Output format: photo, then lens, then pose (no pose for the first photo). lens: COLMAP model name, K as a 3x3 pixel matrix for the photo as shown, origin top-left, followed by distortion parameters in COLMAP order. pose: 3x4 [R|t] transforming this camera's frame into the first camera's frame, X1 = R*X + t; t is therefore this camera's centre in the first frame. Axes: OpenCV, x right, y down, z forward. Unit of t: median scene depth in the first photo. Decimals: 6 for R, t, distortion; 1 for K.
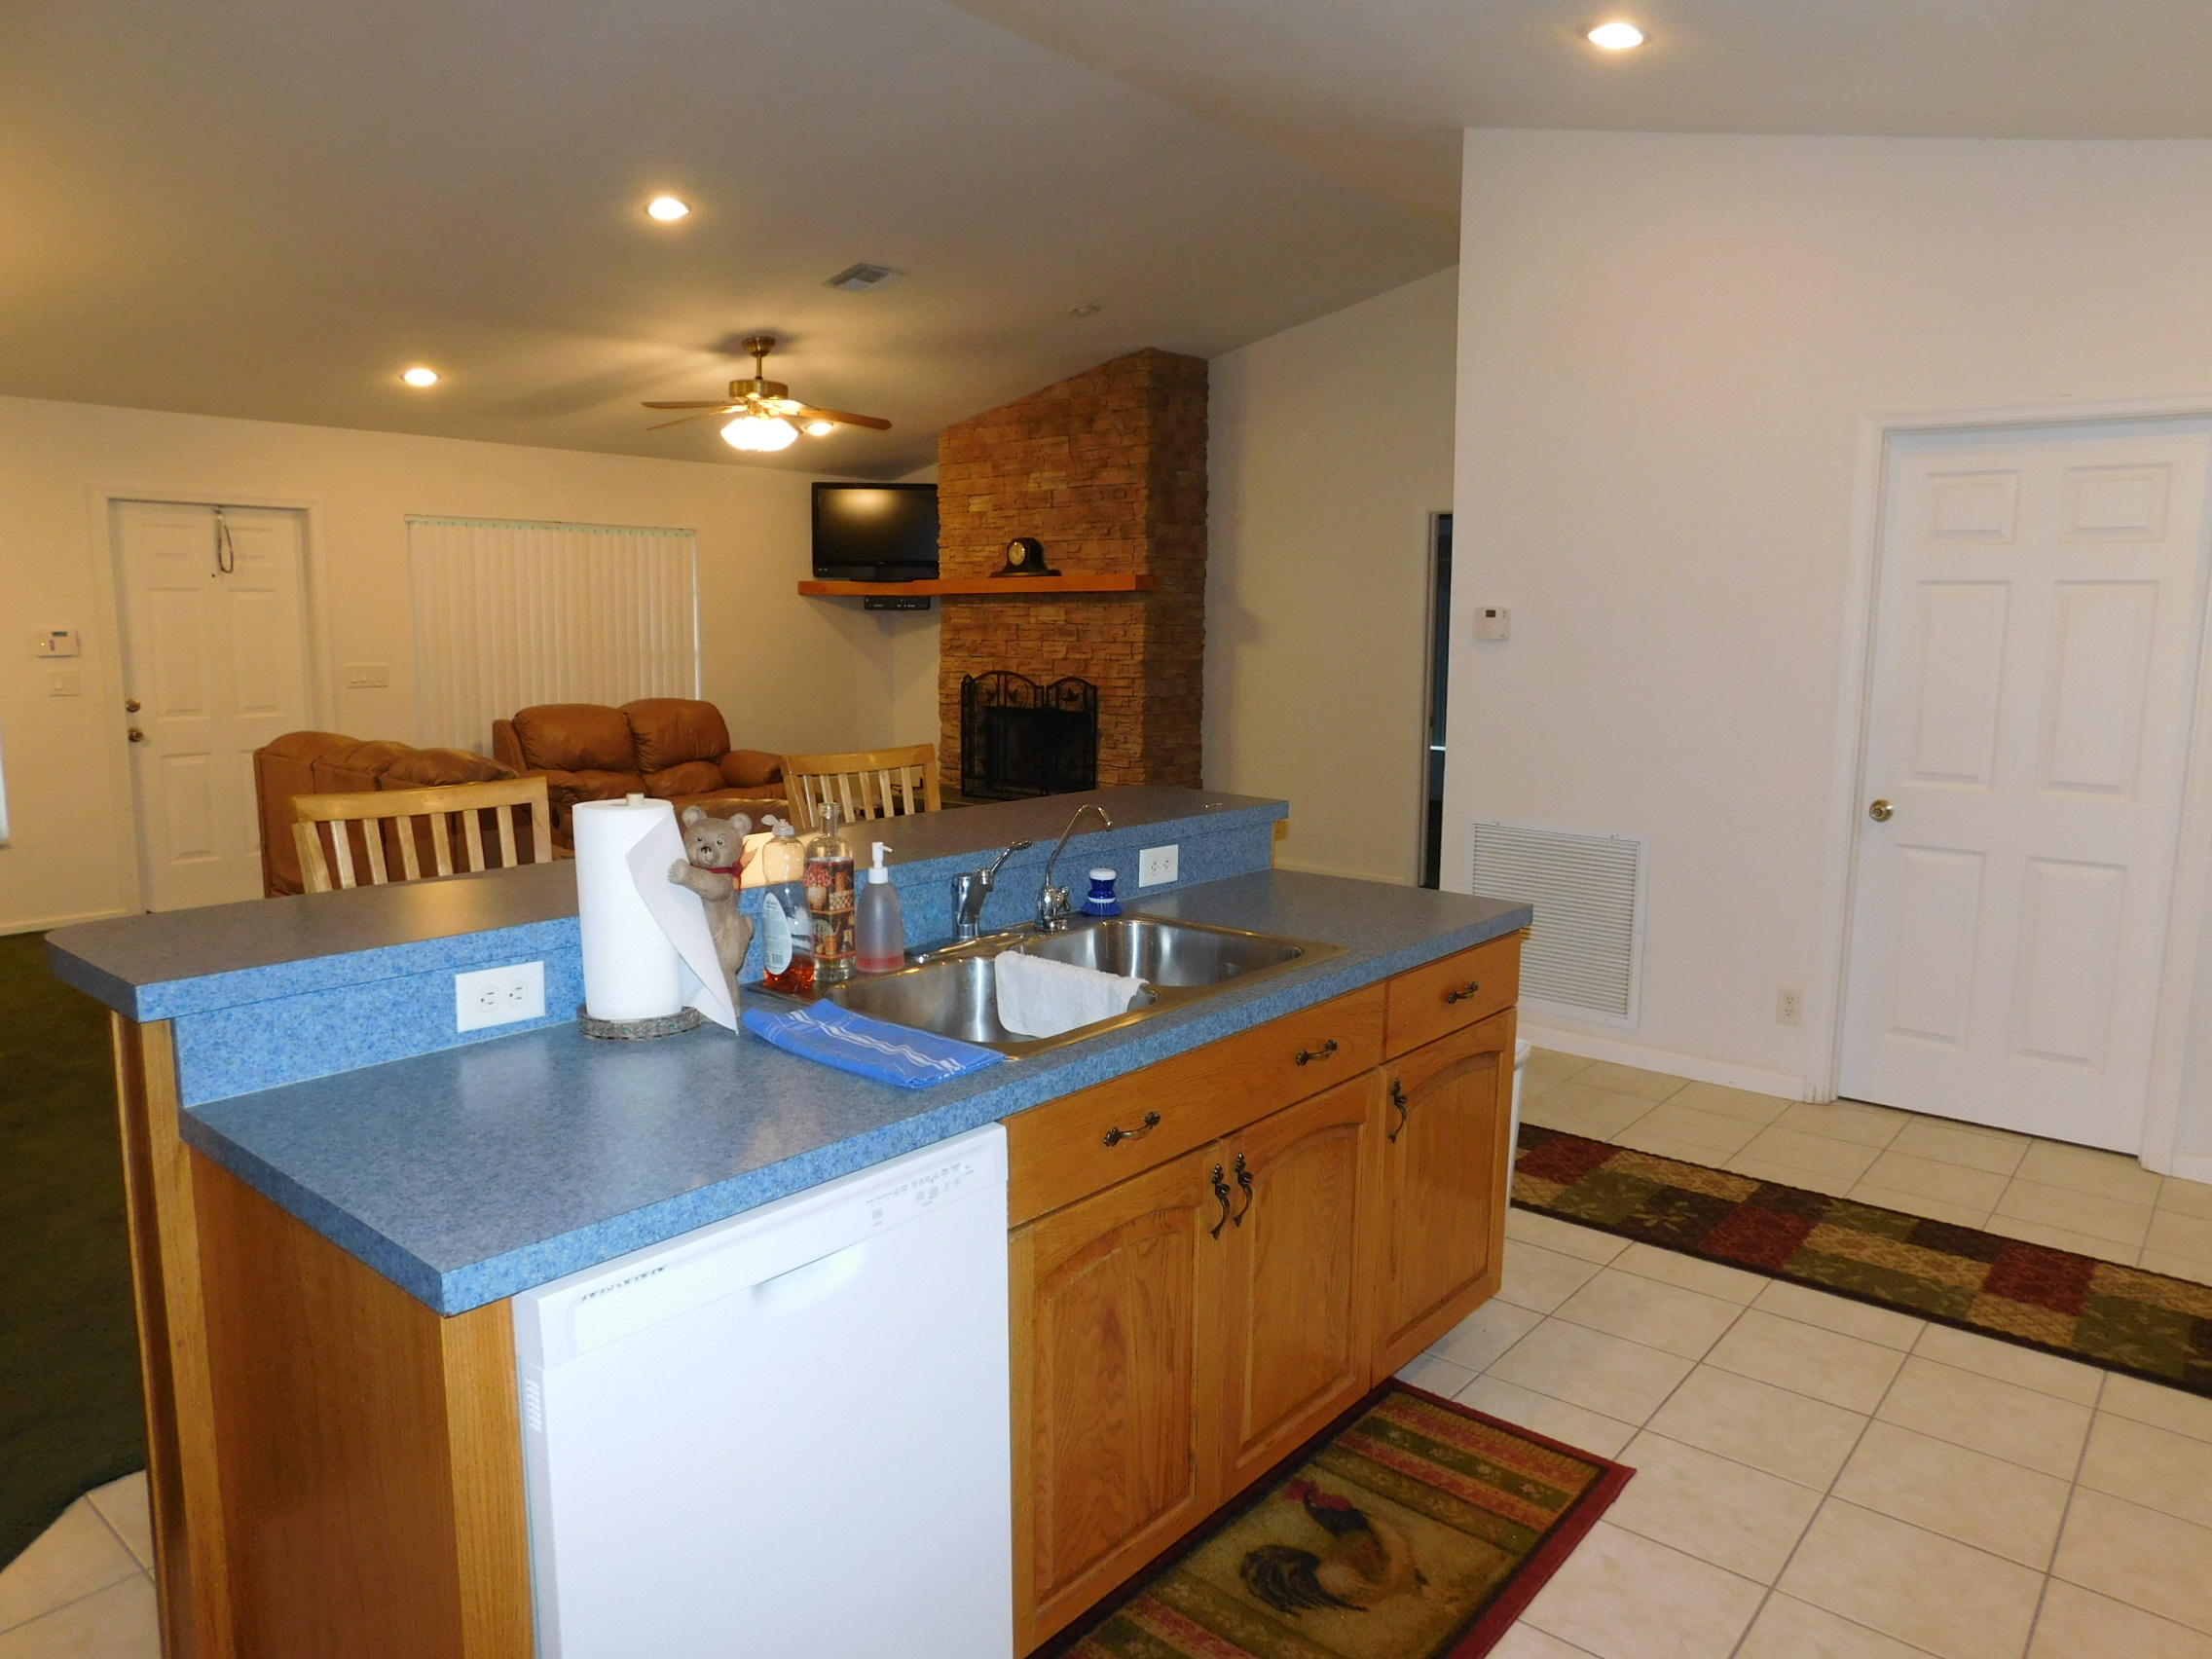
lens RADIAL K [[1459.9, 0, 1107.8], [0, 1459.9, 823.8], [0, 0, 1]] dist [-0.063570, 0.045443]
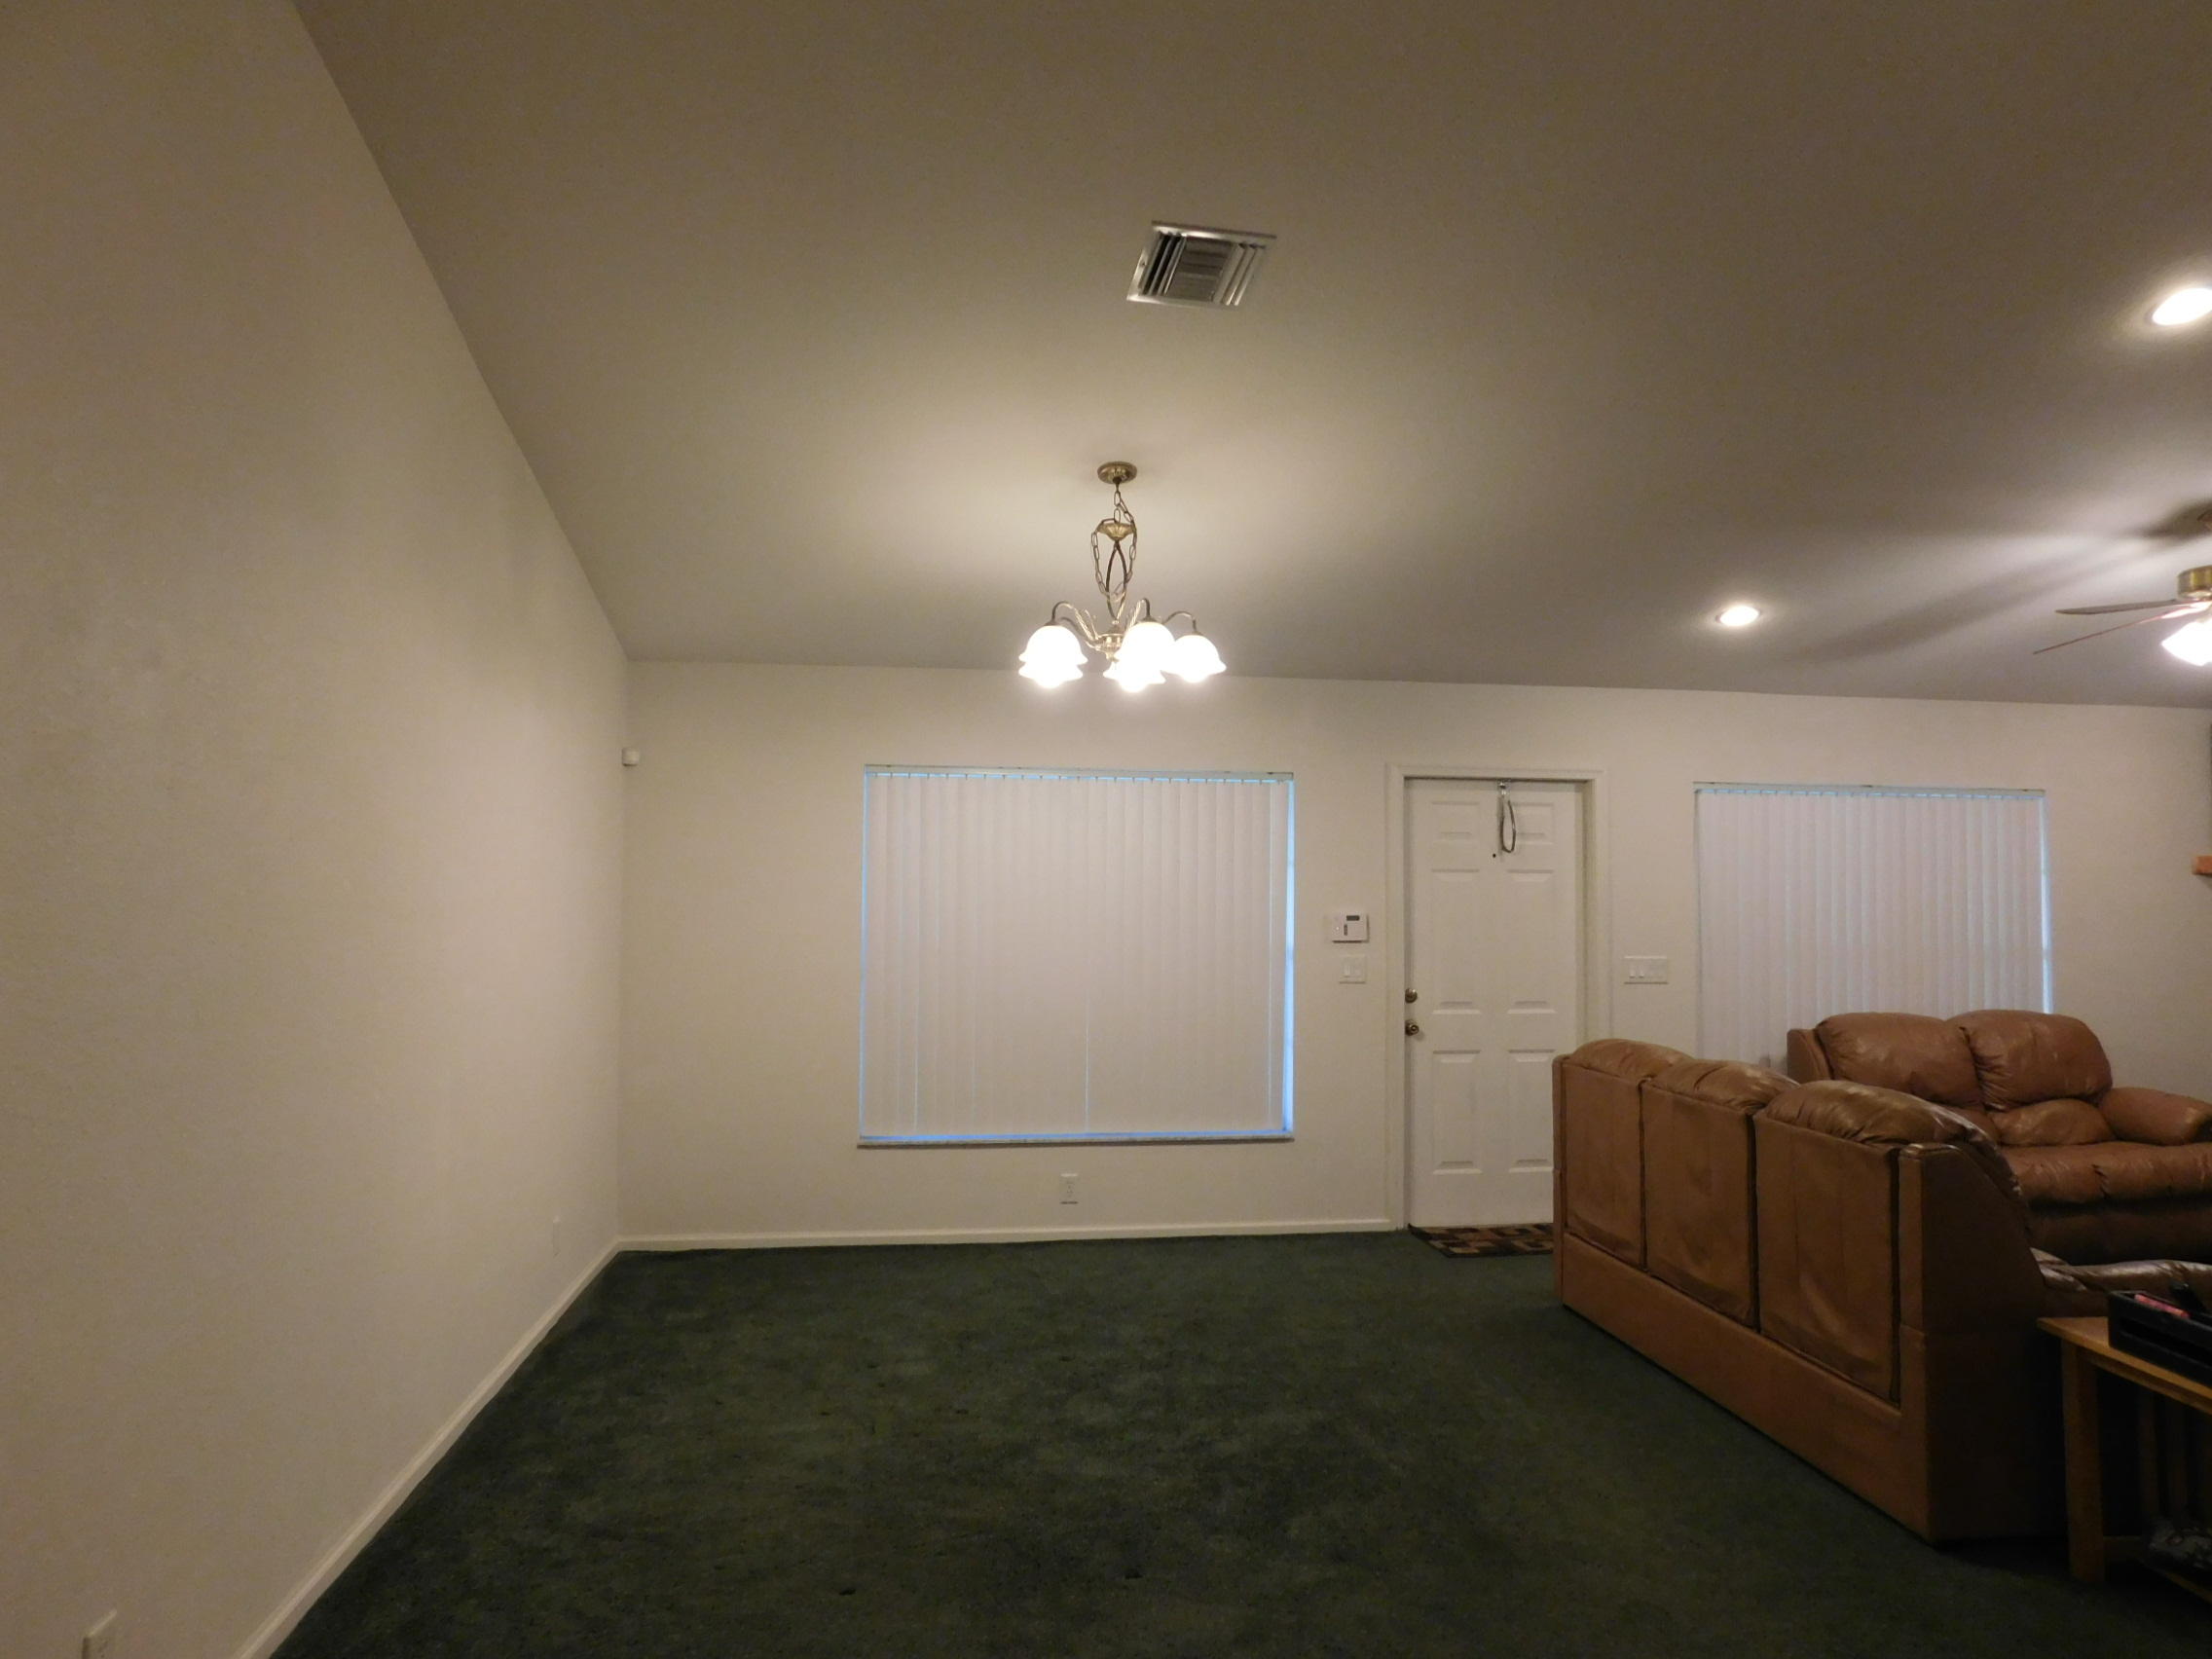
lens RADIAL K [[1459.9, 0, 1113.5], [0, 1459.9, 821.8], [0, 0, 1]] dist [-0.063570, 0.045443]
pose [[0.742213, -0.038052, -0.669083, -0.155204], [-0.095207, 0.982273, -0.161476, -0.018707], [0.663367, 0.183551, 0.725433, 0.138809]]
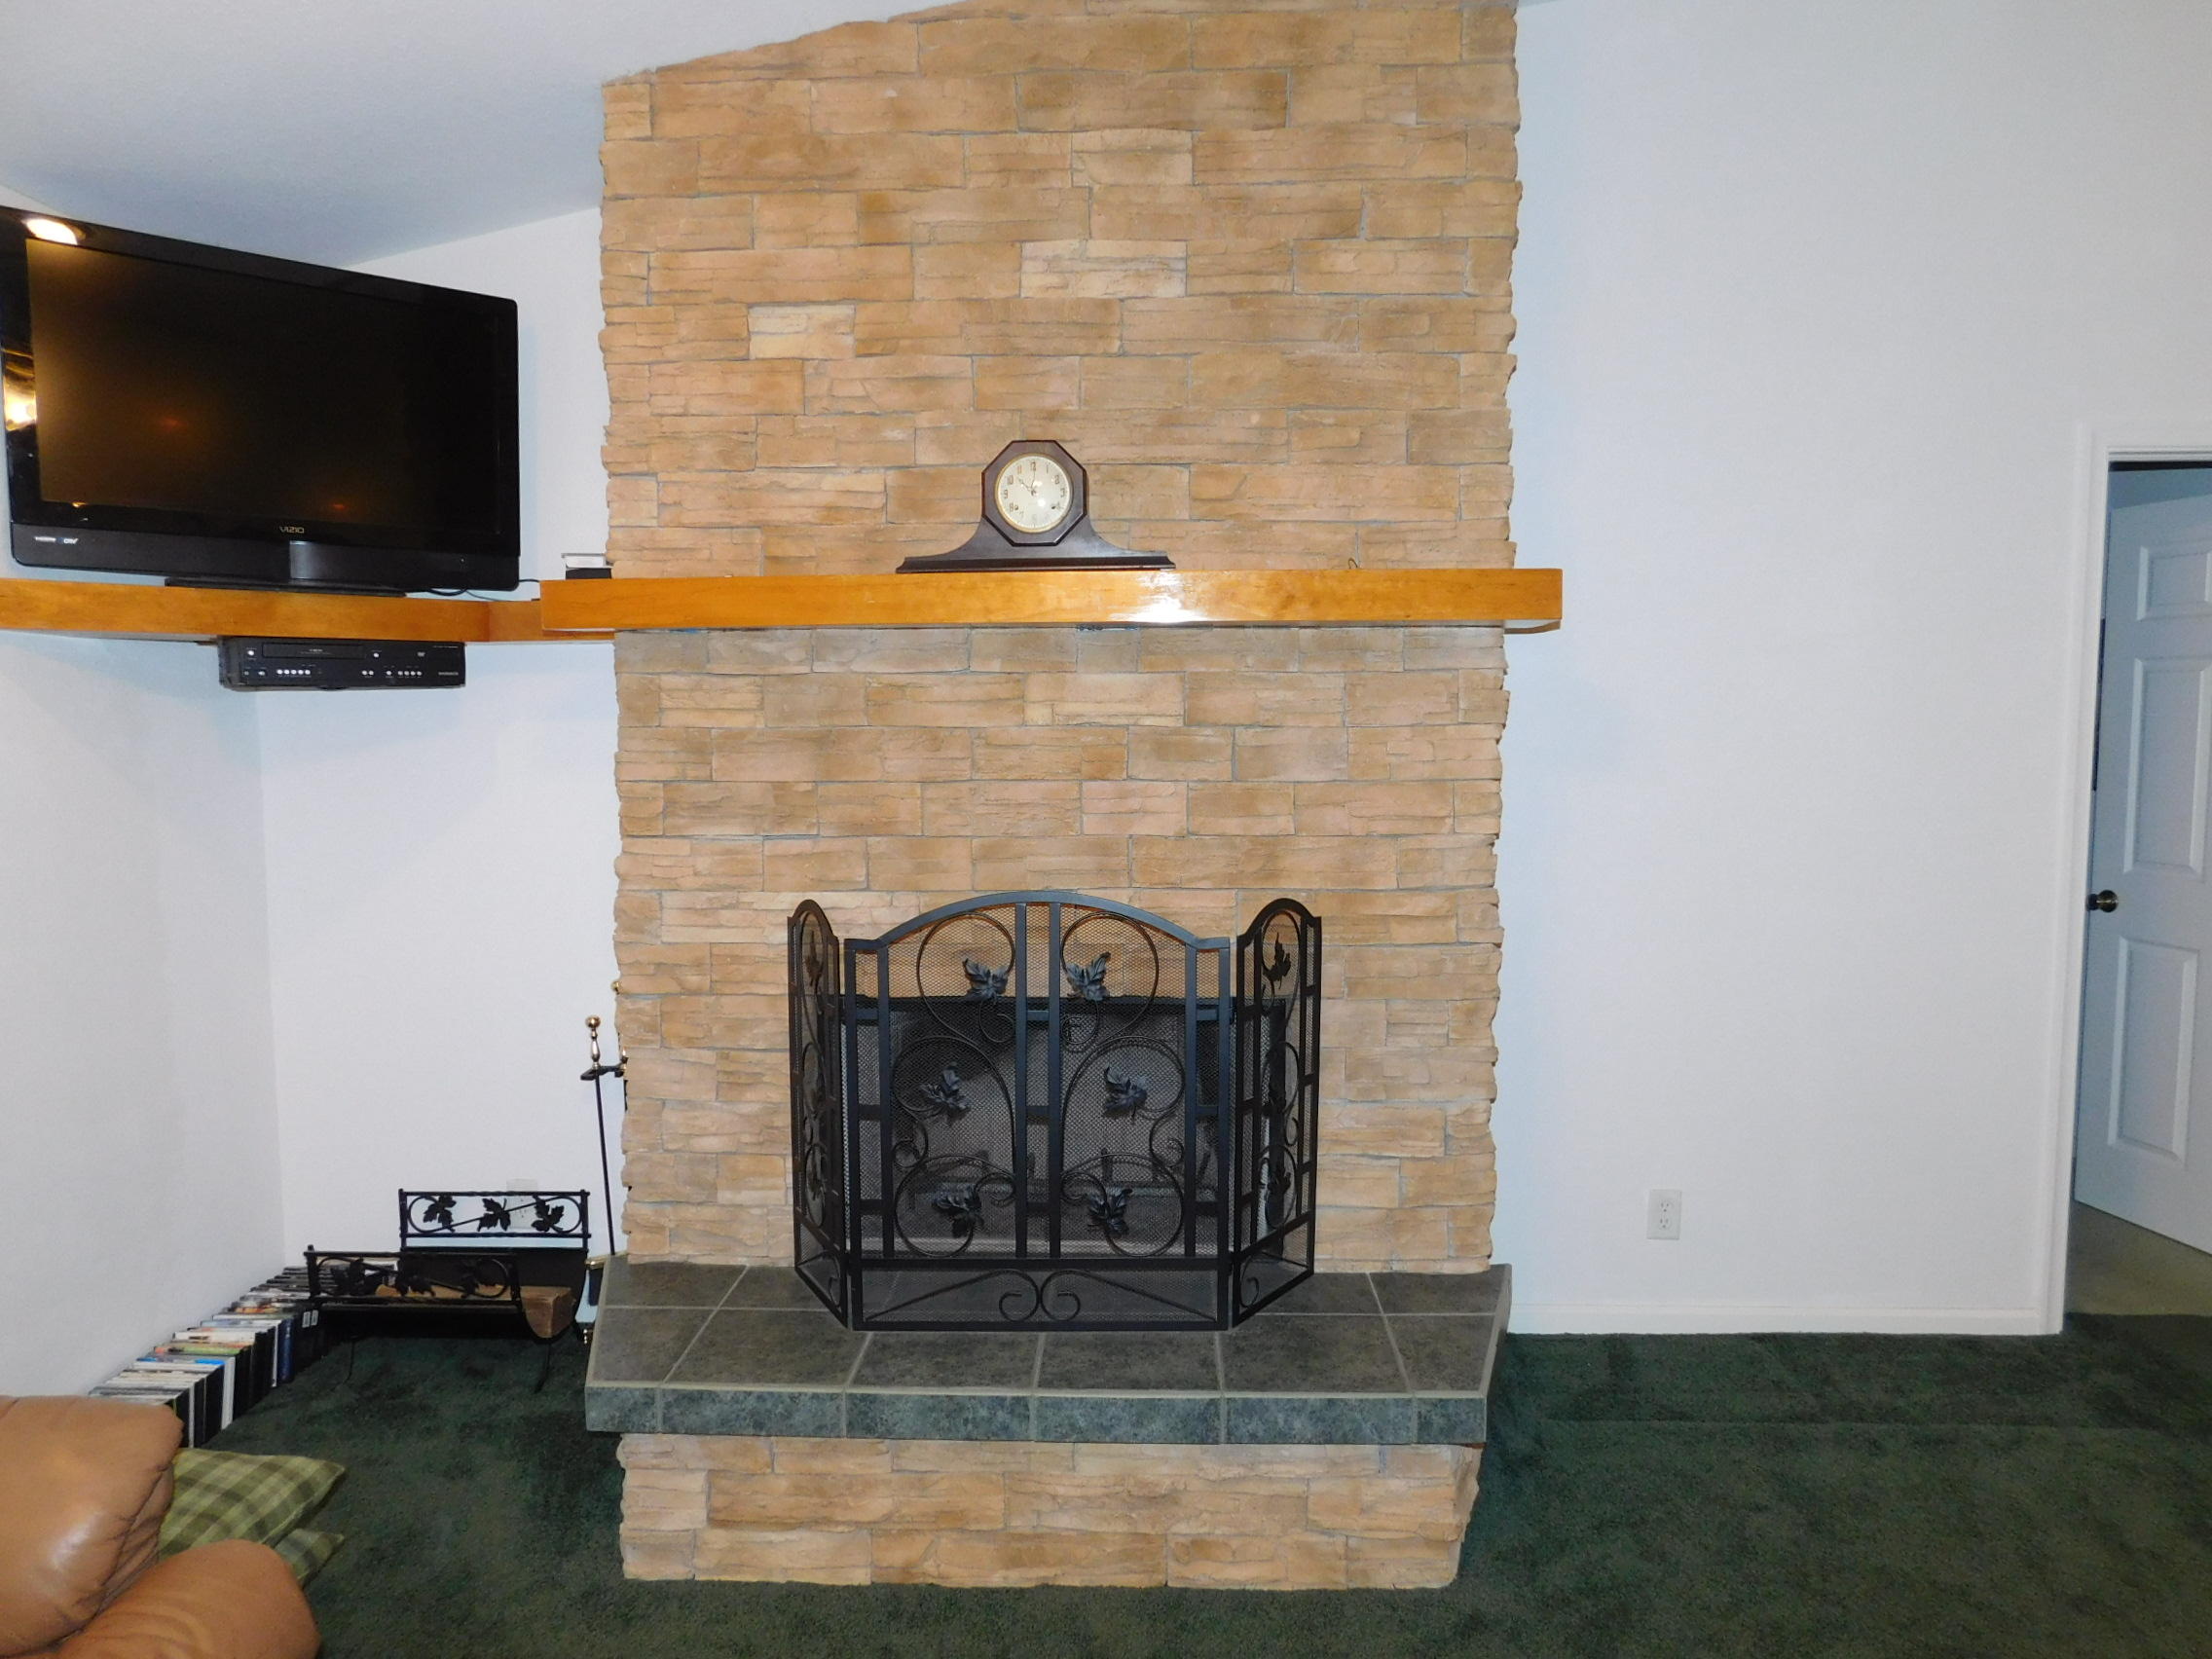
lens RADIAL K [[1459.9, 0, 1102.9], [0, 1459.9, 827.0], [0, 0, 1]] dist [-0.063570, 0.045443]
pose [[0.788264, -0.057694, 0.612627, -0.241854], [0.090968, 0.995581, -0.023289, -0.111689], [-0.608576, 0.074087, 0.790029, 0.777665]]
